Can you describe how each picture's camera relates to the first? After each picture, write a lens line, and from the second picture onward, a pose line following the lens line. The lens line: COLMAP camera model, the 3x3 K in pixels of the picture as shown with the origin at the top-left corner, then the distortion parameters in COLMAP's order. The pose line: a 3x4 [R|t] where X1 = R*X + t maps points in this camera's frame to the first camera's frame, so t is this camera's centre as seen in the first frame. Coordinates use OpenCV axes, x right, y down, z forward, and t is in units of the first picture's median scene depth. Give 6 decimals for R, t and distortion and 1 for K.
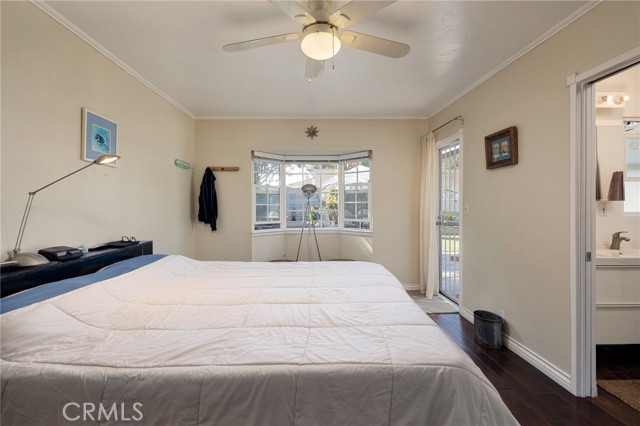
lens RADIAL K [[333.9, 0, 311.4], [0, 333.9, 202.0], [0, 0, 1]] dist [-0.007927, 0.000042]
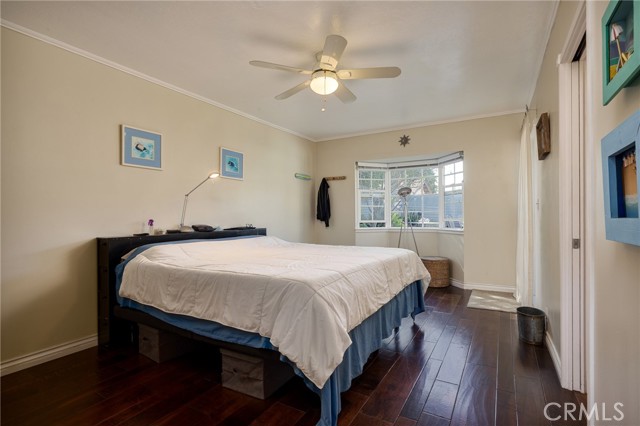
lens RADIAL K [[333.9, 0, 322.2], [0, 333.9, 215.6], [0, 0, 1]] dist [-0.007927, 0.000042]
pose [[0.845613, -0.004089, -0.533781, 0.380573], [0.006037, 0.999980, 0.001904, 0.040436], [0.533762, -0.004832, 0.845621, -0.101353]]
